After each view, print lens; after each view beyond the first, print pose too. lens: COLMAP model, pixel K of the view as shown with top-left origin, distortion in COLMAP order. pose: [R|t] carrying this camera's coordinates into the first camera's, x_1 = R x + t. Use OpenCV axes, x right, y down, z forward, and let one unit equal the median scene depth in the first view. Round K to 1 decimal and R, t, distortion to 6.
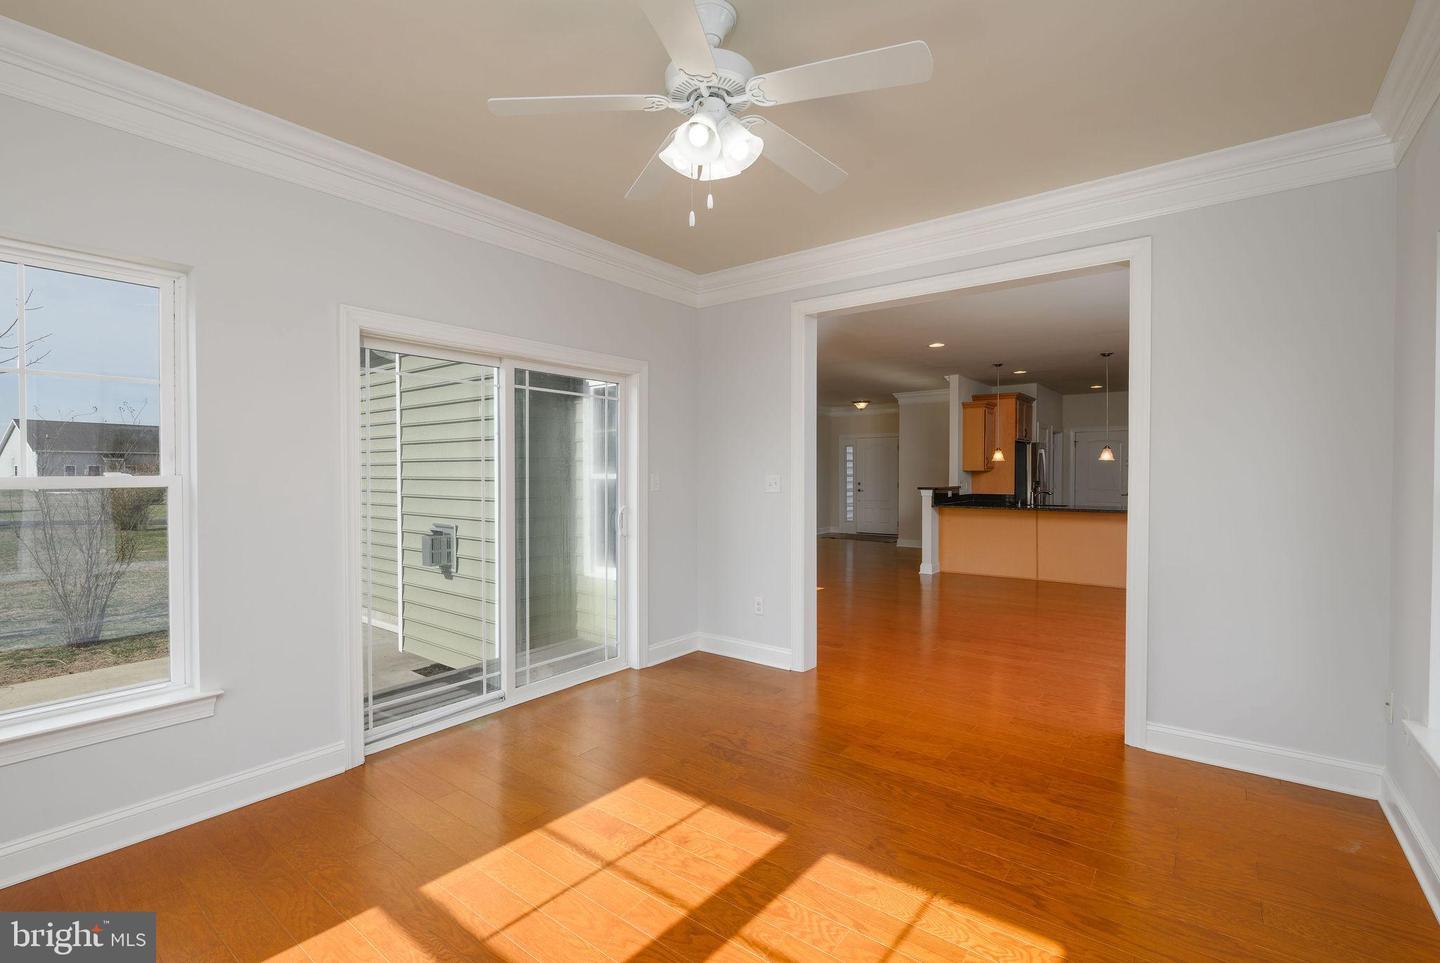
lens RADIAL K [[653.5, 0, 720.0], [0, 653.5, 481.5], [0, 0, 1]] dist [-0.000894, -0.000734]
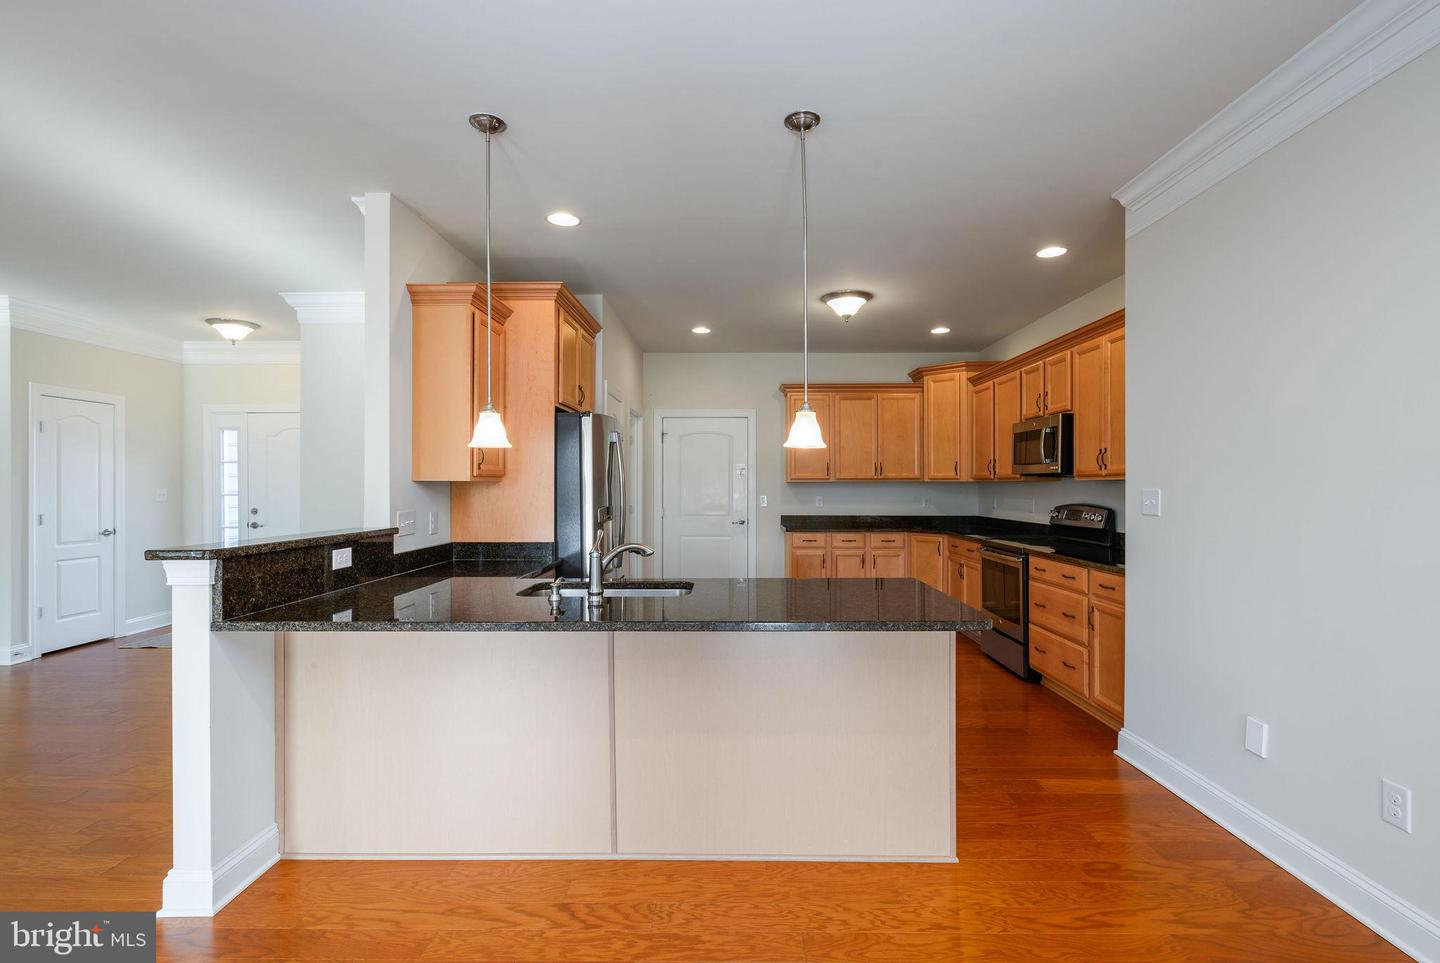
lens RADIAL K [[653.5, 0, 720.0], [0, 653.5, 481.5], [0, 0, 1]] dist [-0.000894, -0.000734]
pose [[0.804740, 0.005671, 0.593601, 0.298738], [0.007628, 0.999773, -0.019891, -0.008754], [-0.593579, 0.020535, 0.804514, 0.626204]]
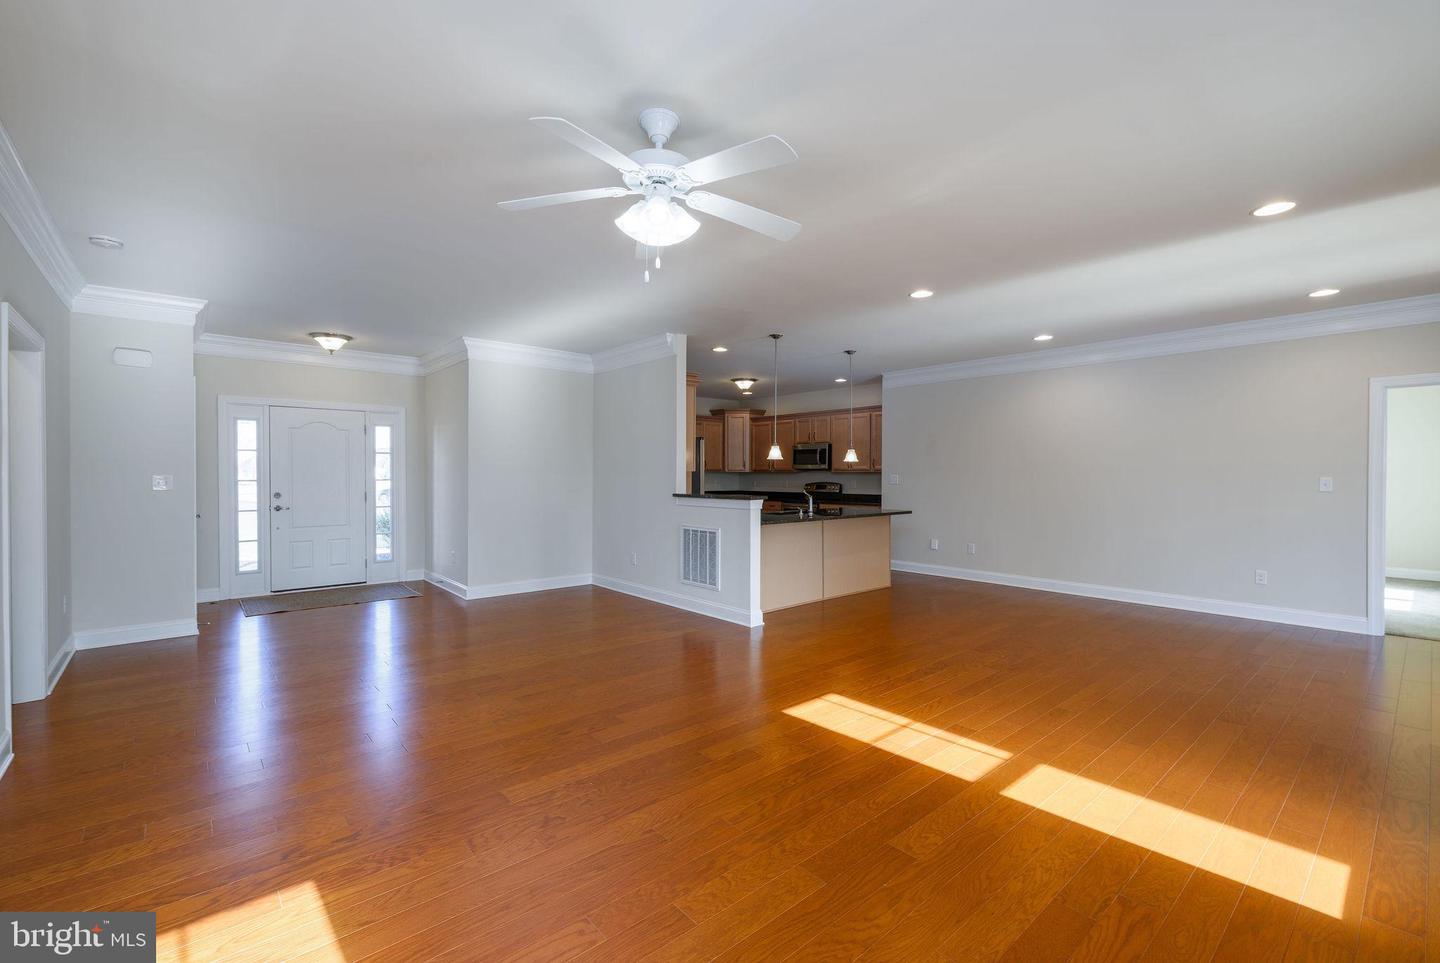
lens RADIAL K [[617.4, 0, 716.3], [0, 617.4, 476.6], [0, 0, 1]] dist [-0.001127, -0.000367]
pose [[0.211071, -0.000513, 0.977471, -0.278538], [0.011898, 0.999927, -0.002045, -0.009358], [-0.977398, 0.012061, 0.211062, 0.819774]]
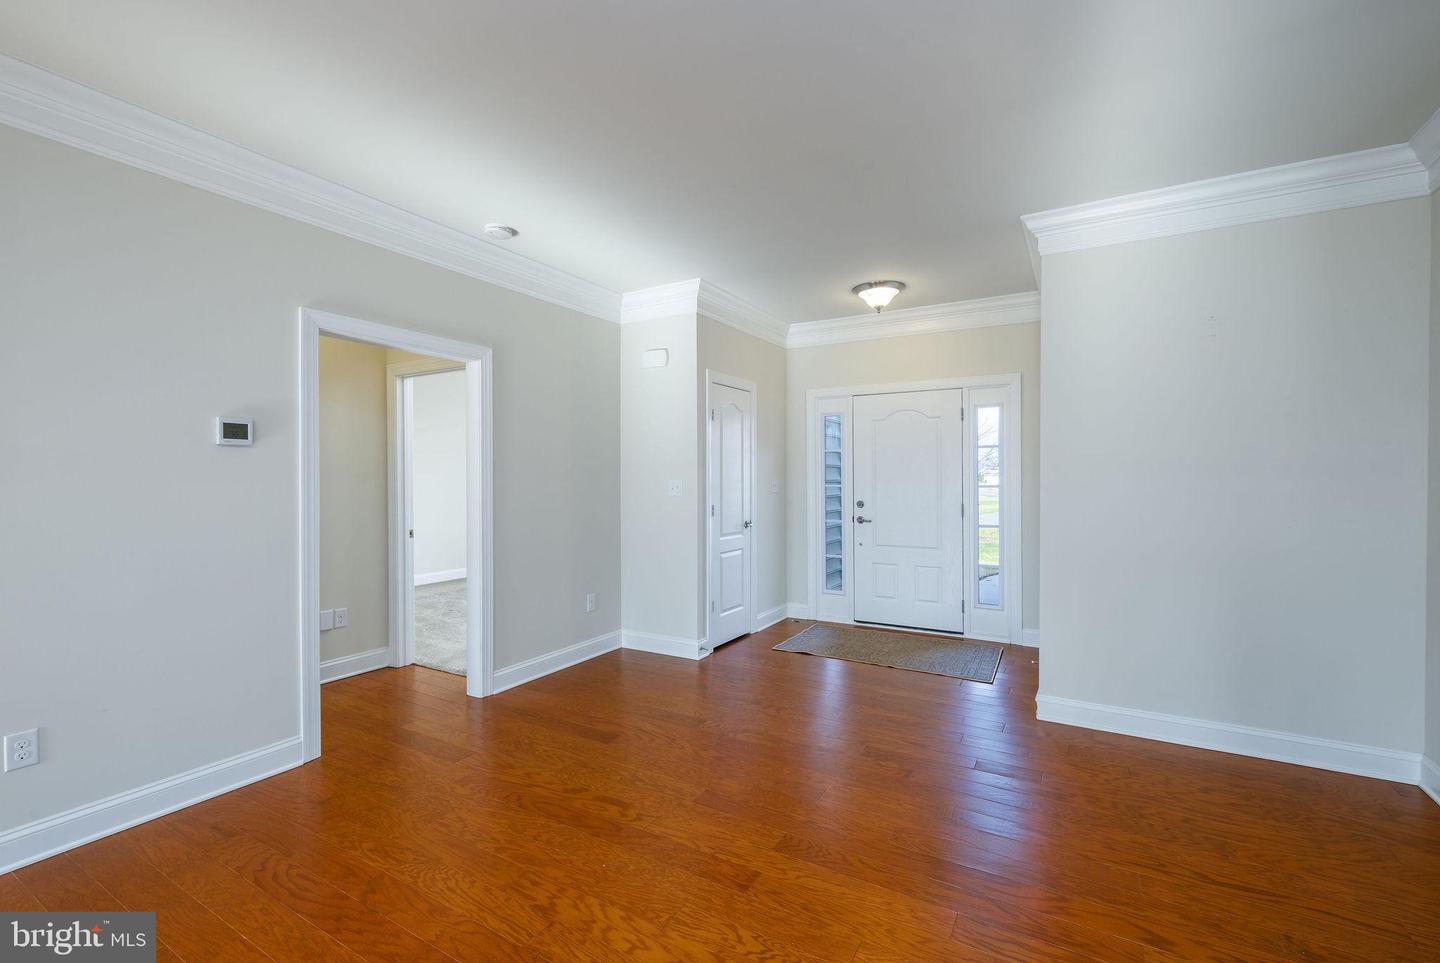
lens RADIAL K [[617.4, 0, 716.3], [0, 617.4, 476.6], [0, 0, 1]] dist [-0.001127, -0.000367]
pose [[0.993364, 0.003675, 0.114952, 0.110238], [-0.002189, 0.999913, -0.013045, -0.013254], [-0.114990, 0.012707, 0.993285, 0.903568]]
